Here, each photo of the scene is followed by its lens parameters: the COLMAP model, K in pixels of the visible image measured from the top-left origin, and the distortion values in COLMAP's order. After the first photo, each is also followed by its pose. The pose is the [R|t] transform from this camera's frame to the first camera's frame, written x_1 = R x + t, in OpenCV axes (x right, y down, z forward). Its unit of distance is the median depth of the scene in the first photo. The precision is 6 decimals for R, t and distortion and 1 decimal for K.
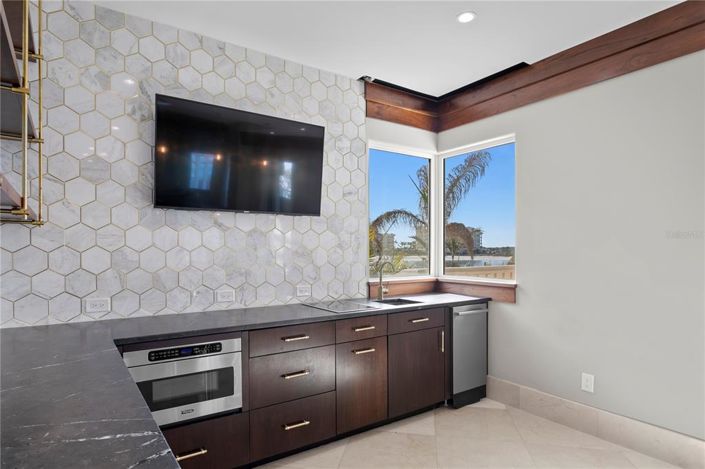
lens RADIAL K [[414.7, 0, 348.5], [0, 414.7, 246.6], [0, 0, 1]] dist [-0.003182, 0.000352]
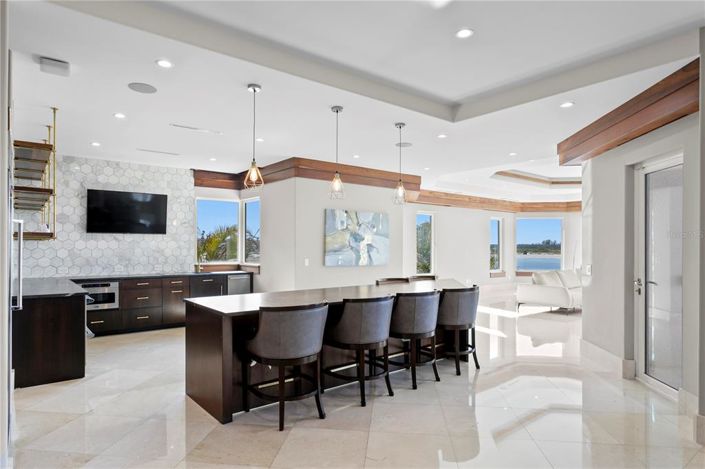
lens RADIAL K [[427.7, 0, 347.6], [0, 427.7, 241.3], [0, 0, 1]] dist [0.001768, 0.002232]
pose [[0.998299, 0.004282, 0.058152, 0.875583], [-0.003933, 0.999974, -0.006119, -0.028688], [-0.058176, 0.005880, 0.998289, -1.535439]]
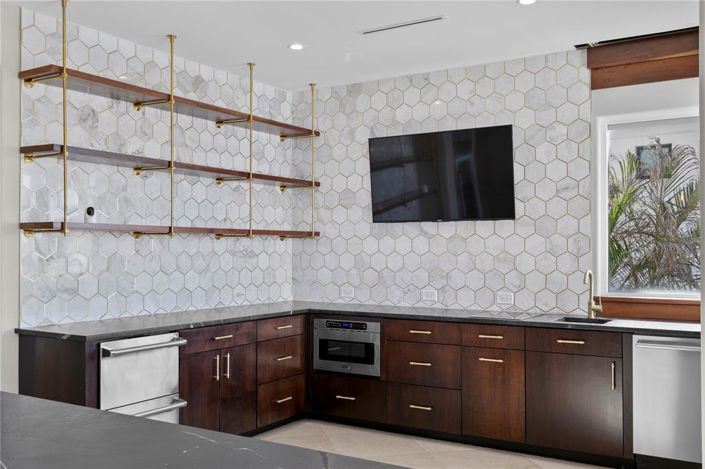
lens RADIAL K [[713.2, 0, 349.1], [0, 713.2, 237.9], [0, 0, 1]] dist [0.074940, 0.000000]
pose [[0.385117, -0.016489, -0.922720, 1.442909], [0.000631, 0.999845, -0.017603, -0.004441], [0.922867, 0.006197, 0.385068, 0.042383]]
